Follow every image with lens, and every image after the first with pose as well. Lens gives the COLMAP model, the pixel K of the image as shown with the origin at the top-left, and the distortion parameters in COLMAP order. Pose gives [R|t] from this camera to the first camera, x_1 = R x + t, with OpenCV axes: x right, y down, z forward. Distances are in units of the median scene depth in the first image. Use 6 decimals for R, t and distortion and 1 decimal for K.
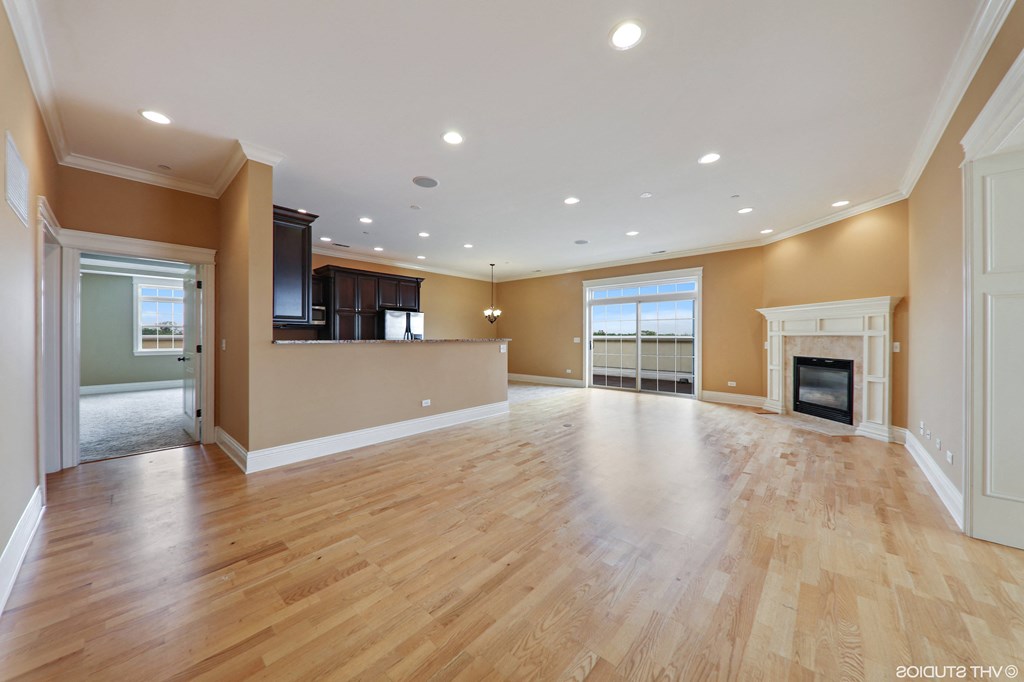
lens RADIAL K [[353.0, 0, 508.3], [0, 353.0, 337.0], [0, 0, 1]] dist [-0.001867, -0.000046]
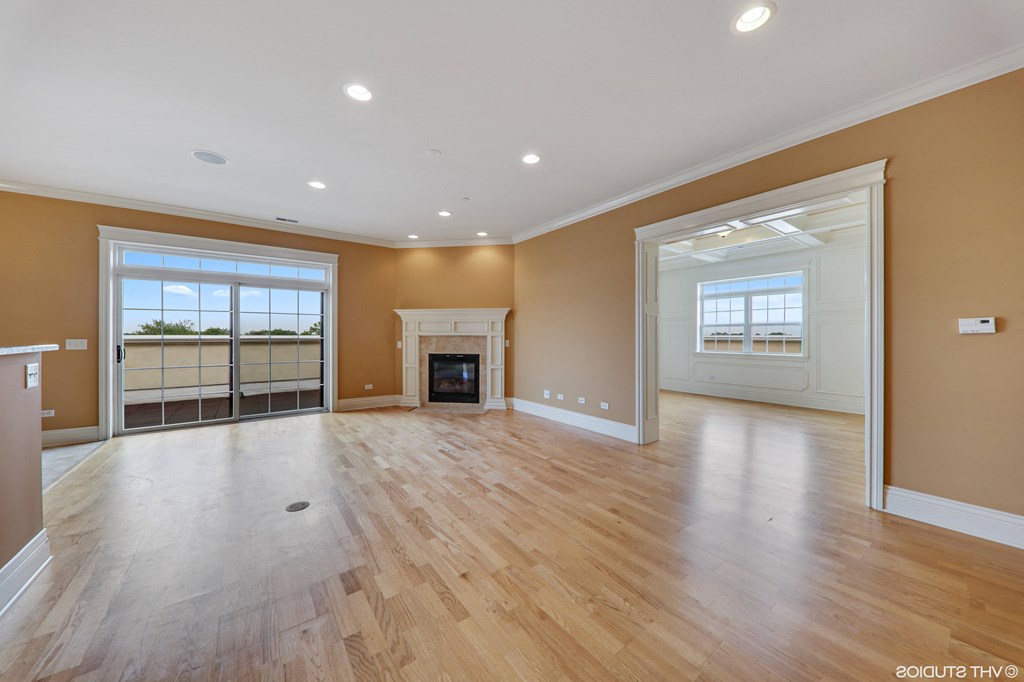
lens RADIAL K [[353.0, 0, 511.9], [0, 353.0, 338.8], [0, 0, 1]] dist [-0.001867, -0.000046]
pose [[0.193837, -0.007266, 0.981007, -0.279773], [0.002446, 0.999973, 0.006923, -0.000758], [-0.981031, 0.001057, 0.193849, 0.578762]]
